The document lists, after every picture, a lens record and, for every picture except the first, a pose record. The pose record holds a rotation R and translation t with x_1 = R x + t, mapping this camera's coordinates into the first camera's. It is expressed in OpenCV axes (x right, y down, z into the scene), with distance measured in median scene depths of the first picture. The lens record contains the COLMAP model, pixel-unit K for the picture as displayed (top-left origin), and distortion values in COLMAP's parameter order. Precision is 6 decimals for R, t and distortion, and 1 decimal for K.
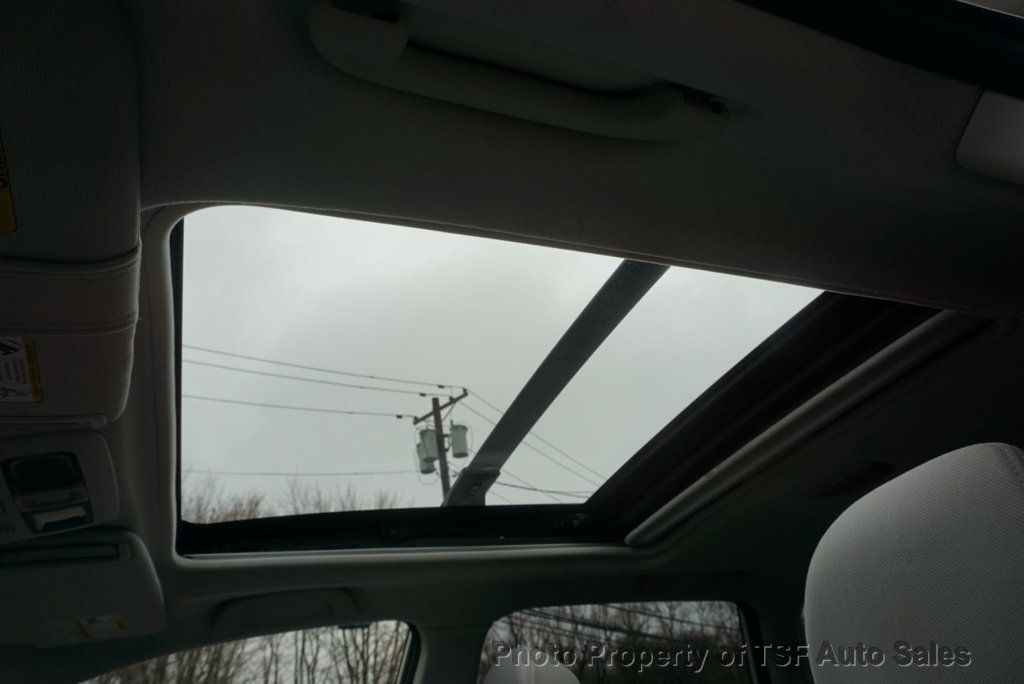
lens RADIAL K [[670.4, 0, 511.0], [0, 670.4, 345.3], [0, 0, 1]] dist [-0.041551, 0.000901]
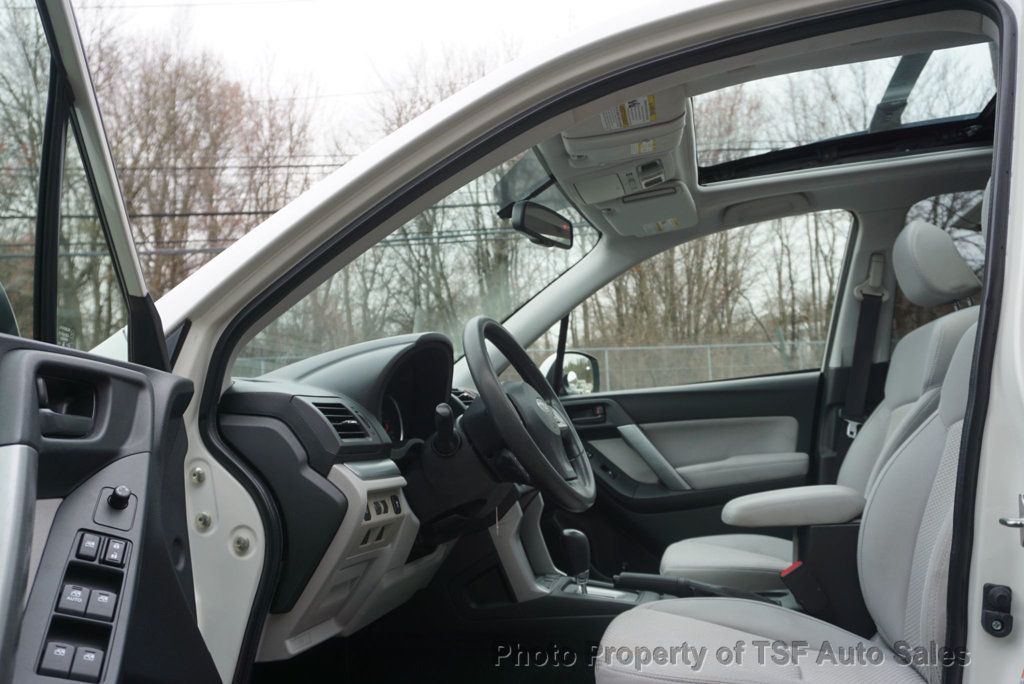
lens RADIAL K [[939.7, 0, 513.5], [0, 939.7, 345.8], [0, 0, 1]] dist [0.001819, 0.000000]
pose [[0.824696, 0.023931, -0.565070, 0.059809], [0.270088, 0.861157, 0.430652, -0.060800], [0.496920, -0.507775, 0.703729, -0.142305]]
